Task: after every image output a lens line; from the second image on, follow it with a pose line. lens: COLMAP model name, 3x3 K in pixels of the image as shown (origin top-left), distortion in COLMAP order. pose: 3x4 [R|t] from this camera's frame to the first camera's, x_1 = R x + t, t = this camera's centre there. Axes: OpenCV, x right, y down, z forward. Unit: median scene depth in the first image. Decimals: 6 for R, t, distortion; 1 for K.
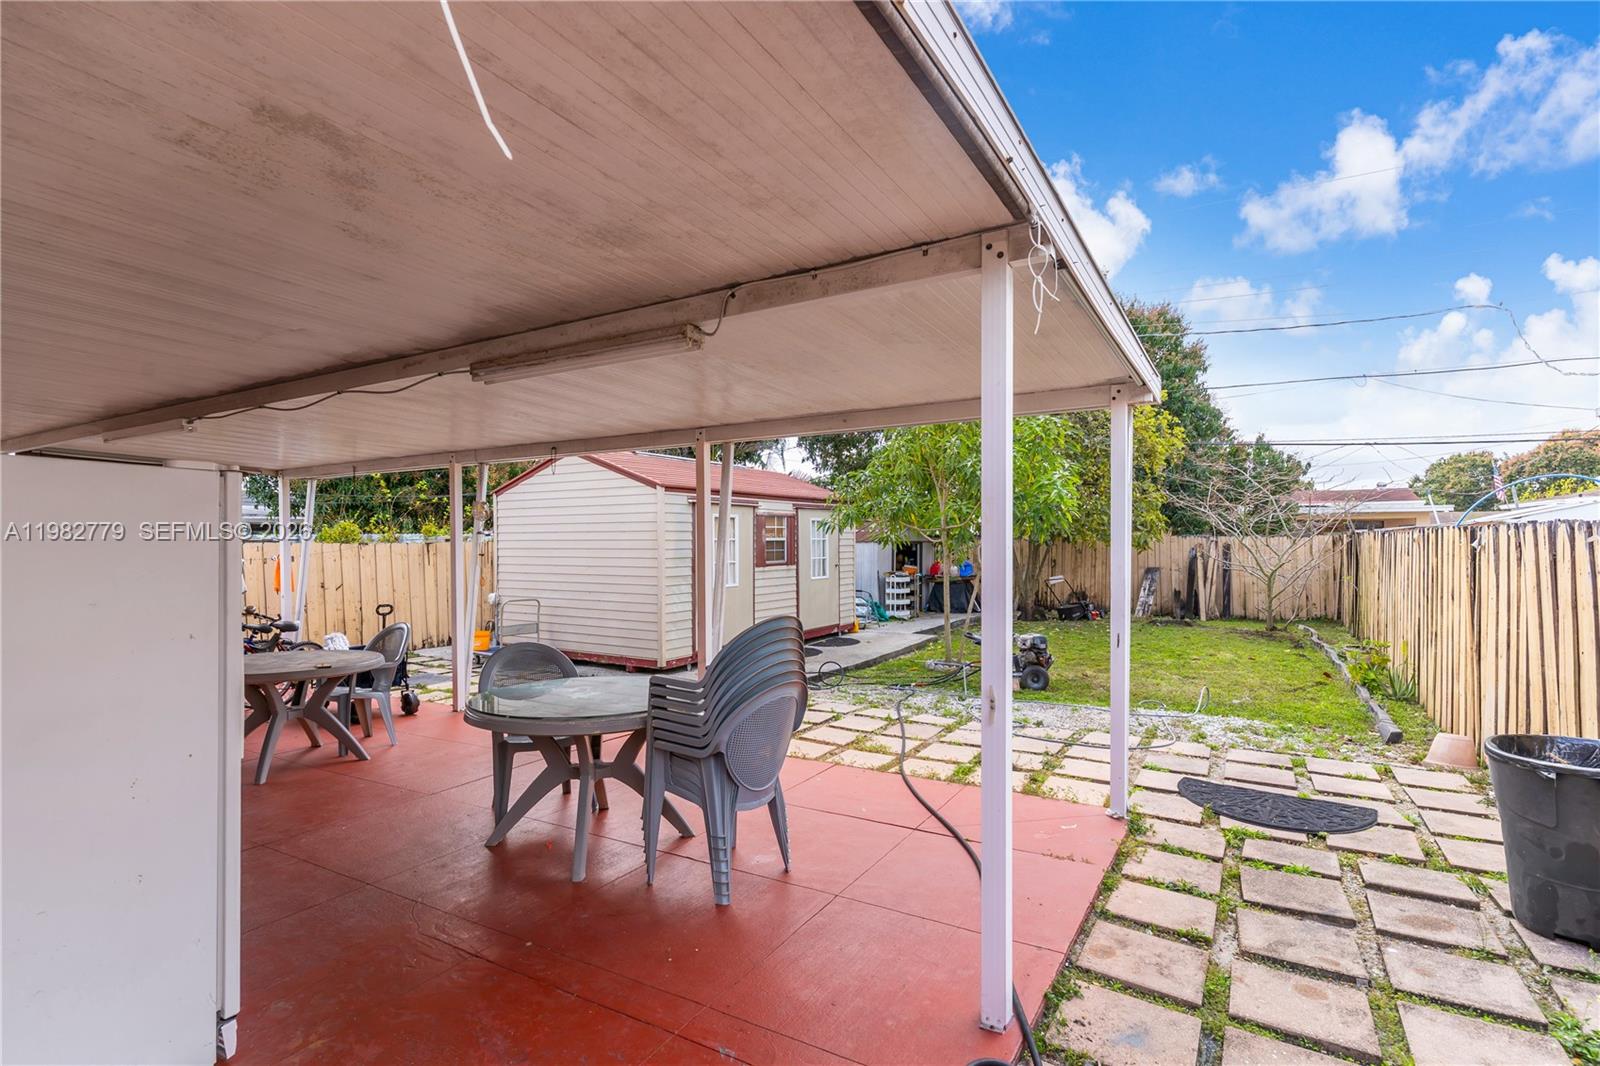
lens RADIAL K [[764.7, 0, 840.3], [0, 764.7, 552.4], [0, 0, 1]] dist [0.004828, -0.000948]
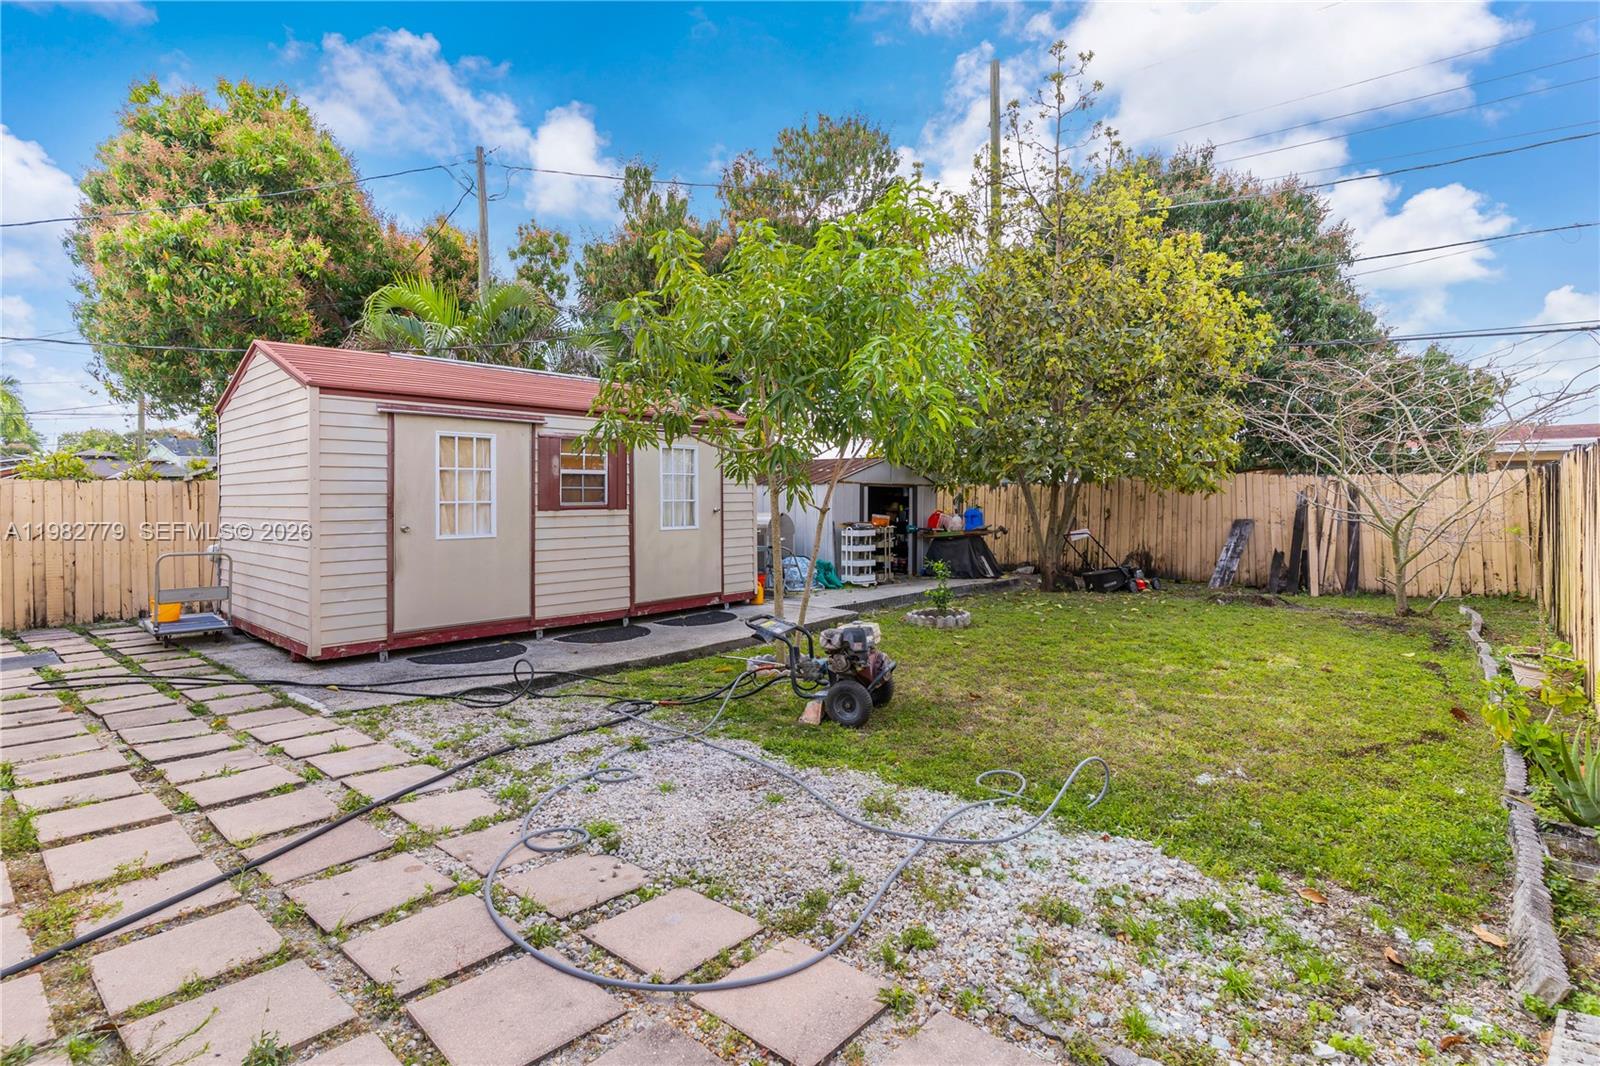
lens RADIAL K [[764.7, 0, 842.2], [0, 764.7, 504.0], [0, 0, 1]] dist [0.004828, -0.000948]
pose [[0.981112, -0.001435, -0.193433, 0.205426], [-0.000314, 0.999959, -0.009013, 0.013353], [0.193438, 0.008903, 0.981072, 0.254641]]
